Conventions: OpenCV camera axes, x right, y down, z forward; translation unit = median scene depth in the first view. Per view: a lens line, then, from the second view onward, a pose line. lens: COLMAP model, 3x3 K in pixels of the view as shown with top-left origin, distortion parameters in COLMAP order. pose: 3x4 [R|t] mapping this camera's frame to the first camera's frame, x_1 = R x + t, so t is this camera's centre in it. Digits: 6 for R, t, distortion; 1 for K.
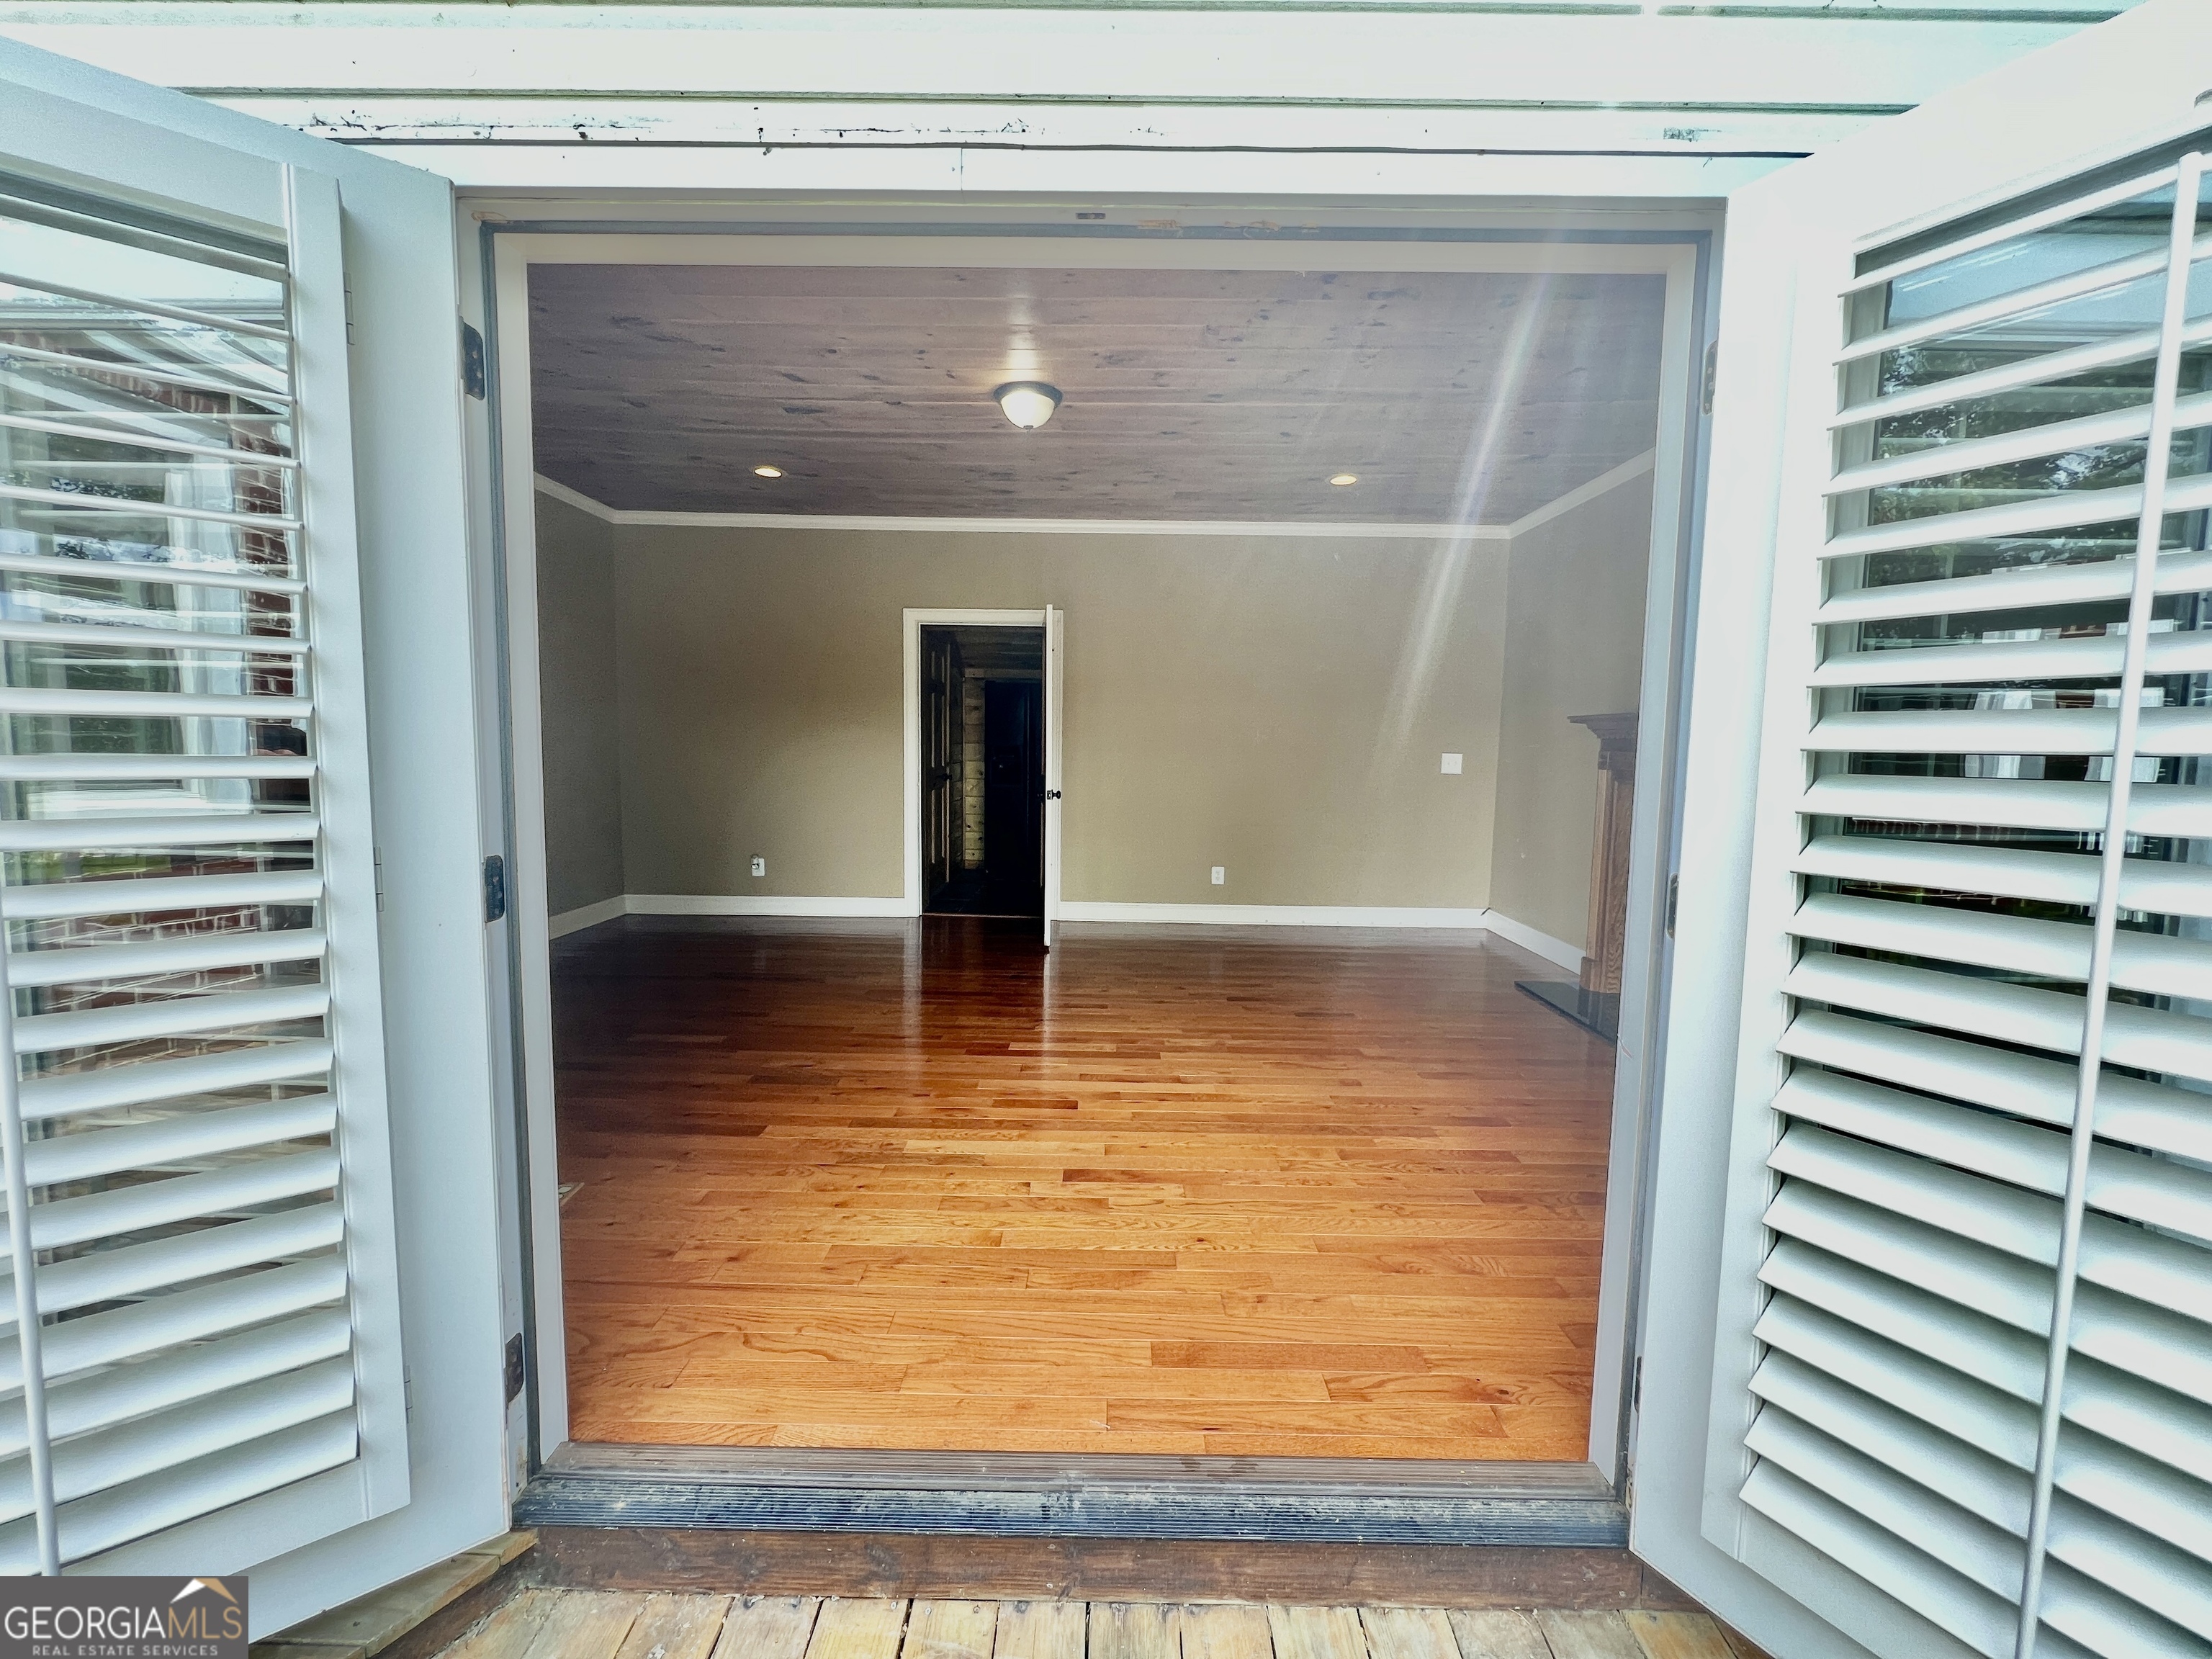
lens RADIAL K [[884.2, 0, 1104.0], [0, 884.2, 820.6], [0, 0, 1]] dist [-0.005034, 0.000230]
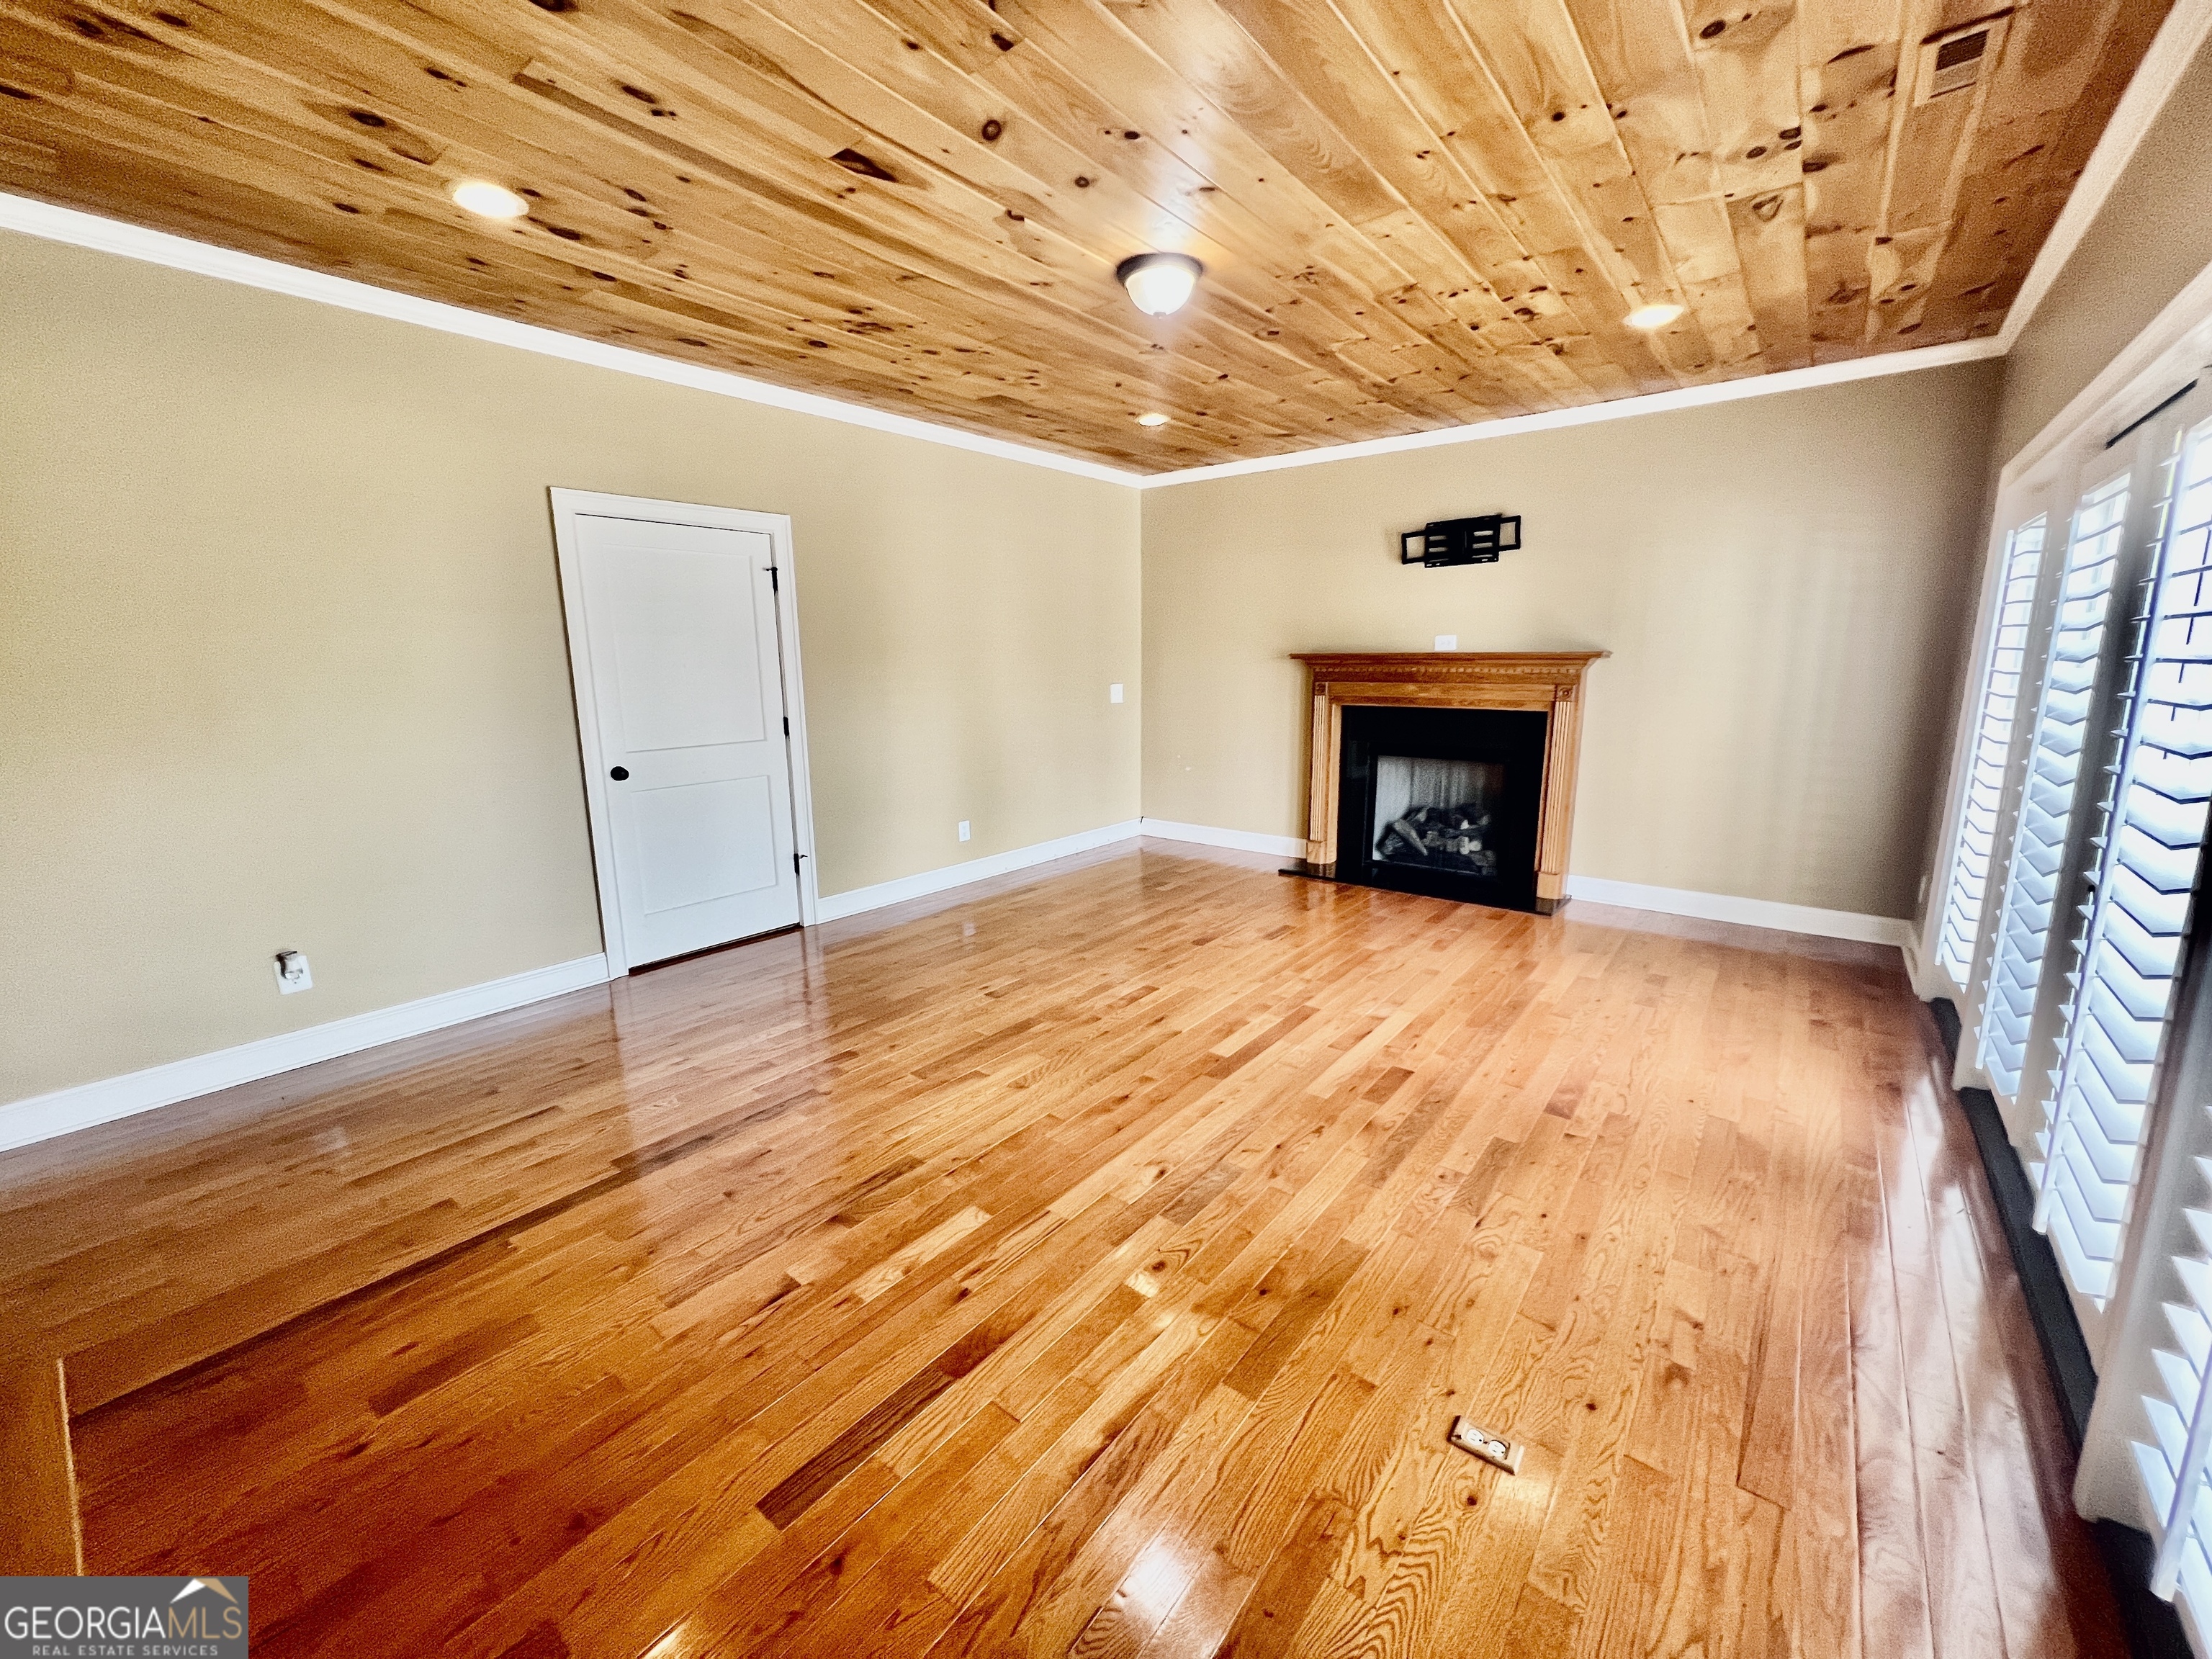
lens RADIAL K [[884.2, 0, 1096.9], [0, 884.2, 819.9], [0, 0, 1]] dist [-0.005034, 0.000230]
pose [[0.612687, -0.168355, 0.772186, -0.824072], [0.086288, 0.985457, 0.146388, -0.118908], [-0.785601, -0.023059, 0.618304, 0.545857]]
